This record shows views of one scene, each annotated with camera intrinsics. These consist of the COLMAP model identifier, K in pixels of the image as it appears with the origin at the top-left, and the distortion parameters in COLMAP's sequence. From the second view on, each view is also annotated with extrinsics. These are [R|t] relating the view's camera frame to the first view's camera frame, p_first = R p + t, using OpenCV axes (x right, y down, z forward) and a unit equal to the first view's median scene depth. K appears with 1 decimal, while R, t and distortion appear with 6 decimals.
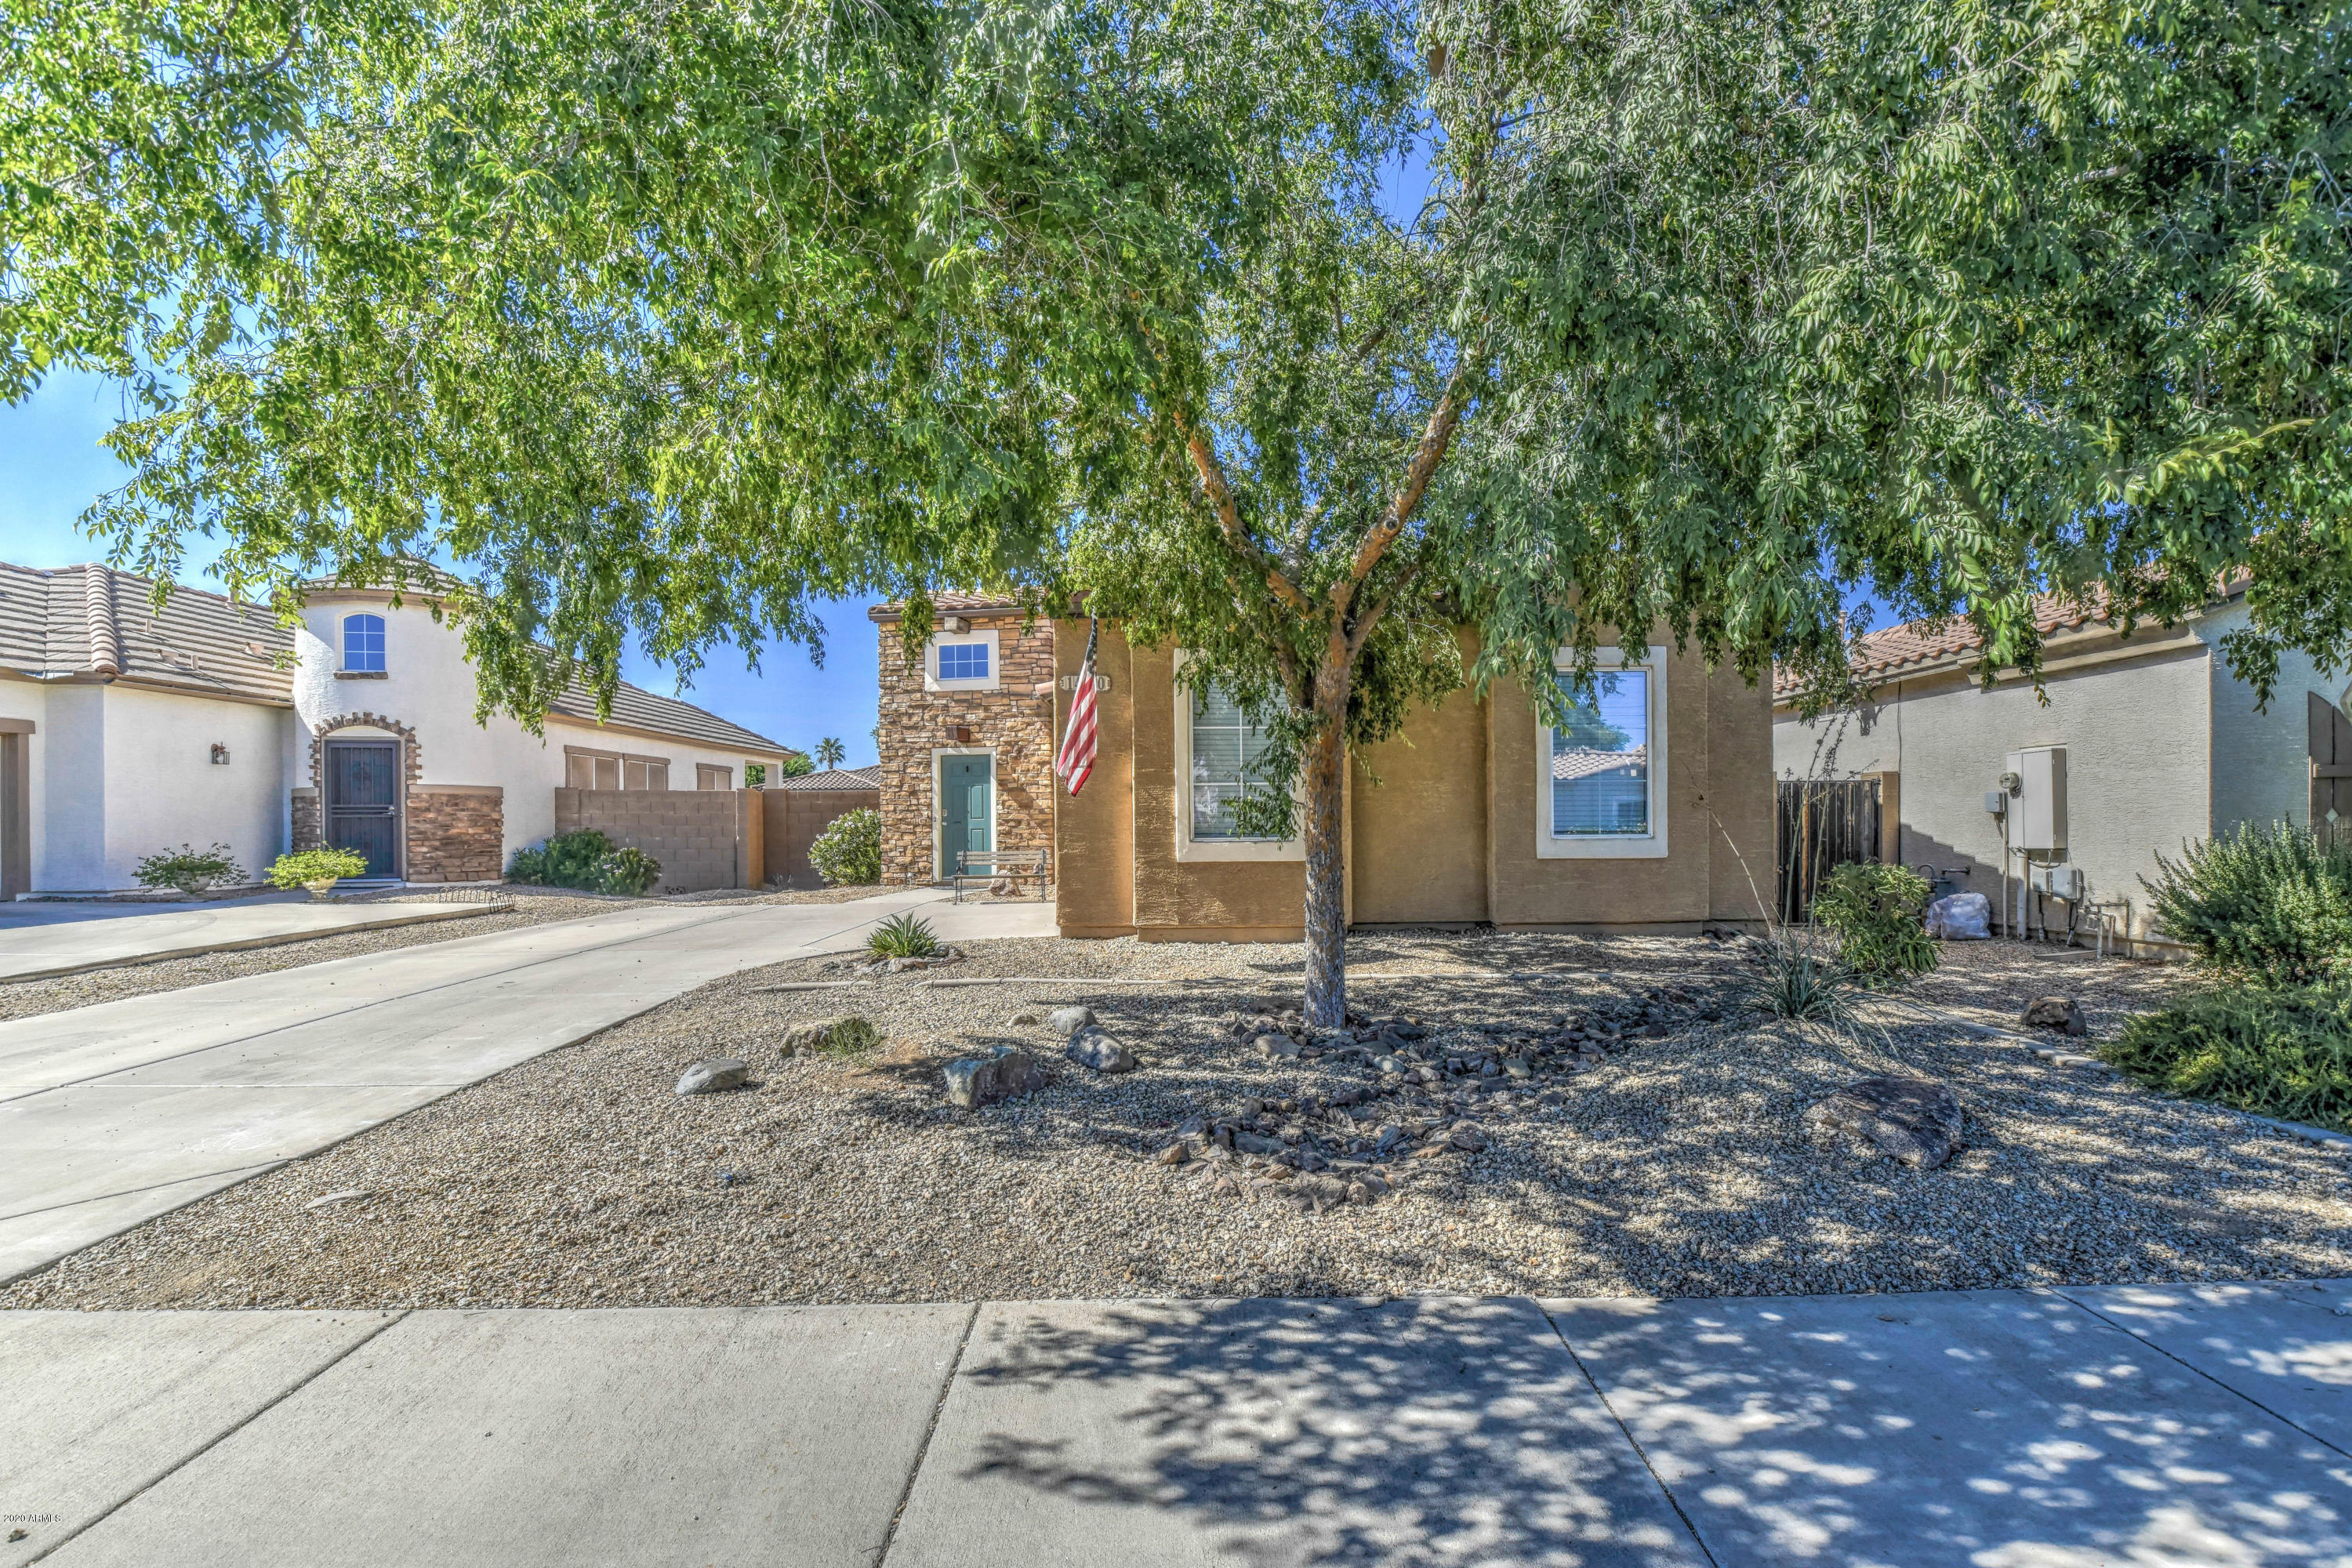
lens RADIAL K [[1043.3, 0, 1156.8], [0, 1043.3, 788.7], [0, 0, 1]] dist [0.023820, -0.024688]
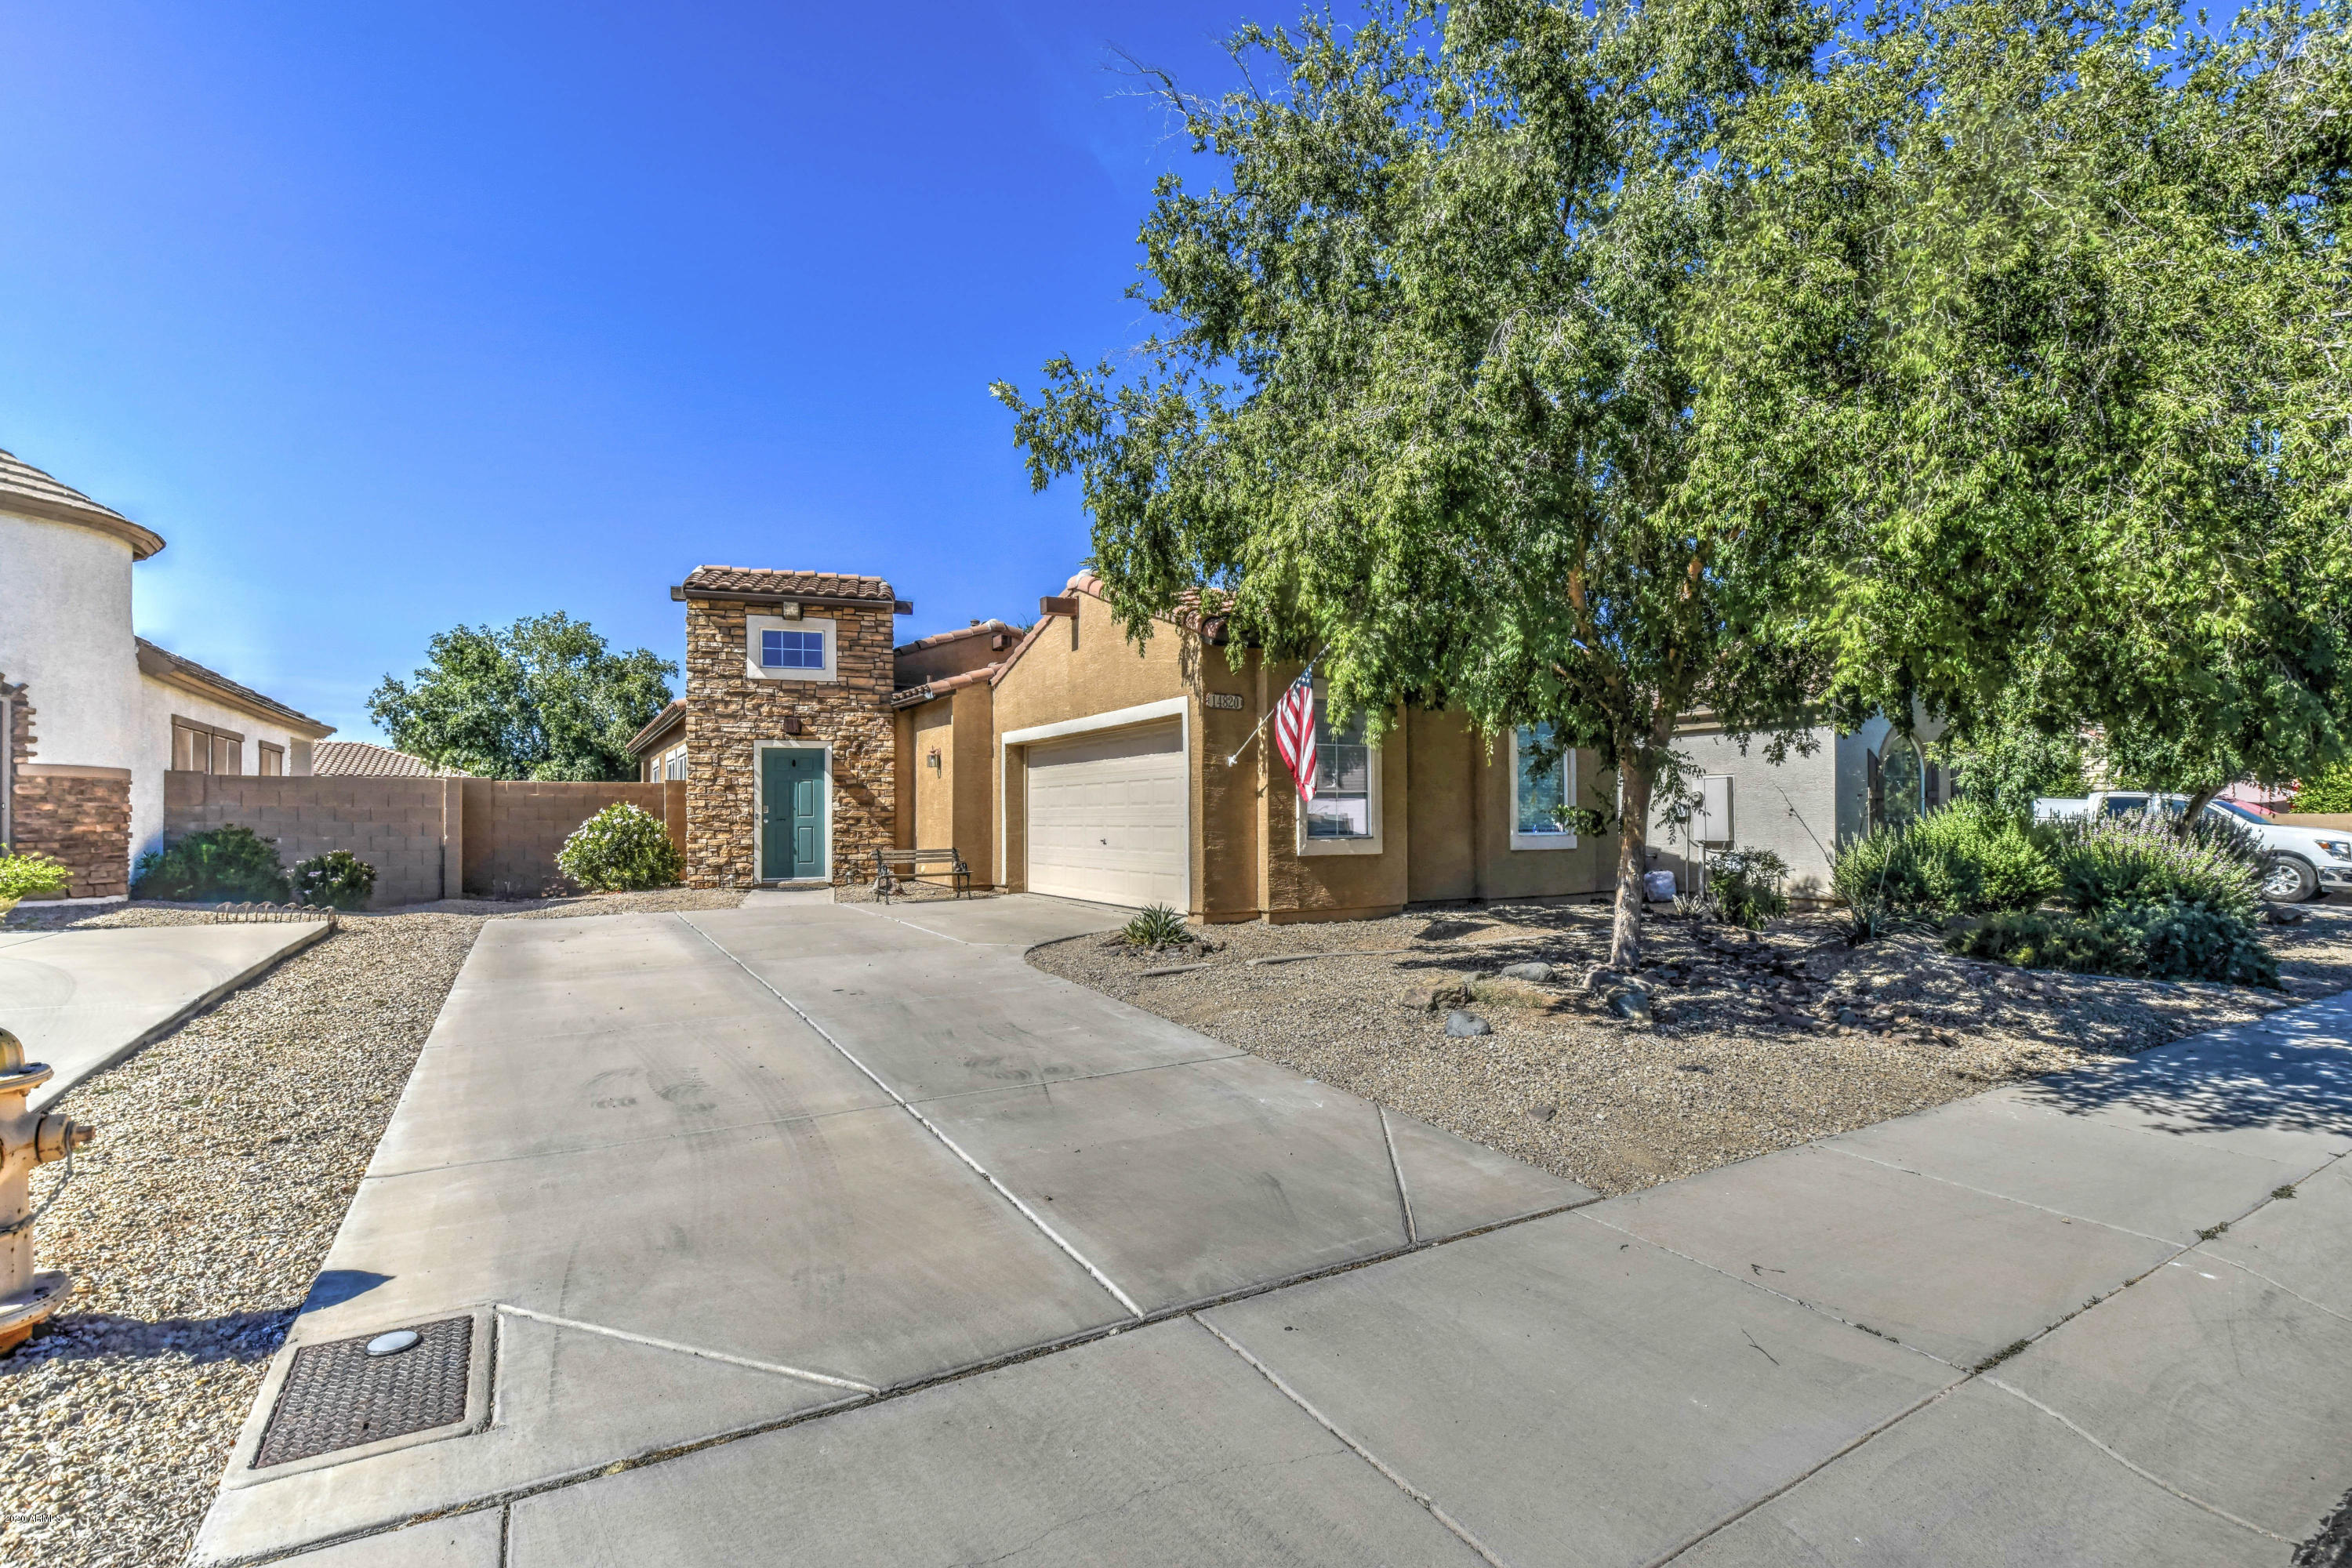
lens RADIAL K [[1043.3, 0, 1156.8], [0, 1043.3, 788.7], [0, 0, 1]] dist [0.023820, -0.024688]
pose [[0.881194, 0.017914, 0.472416, -0.341593], [-0.019584, 0.999807, -0.001383, -0.001052], [-0.472350, -0.008033, 0.881375, 0.011278]]
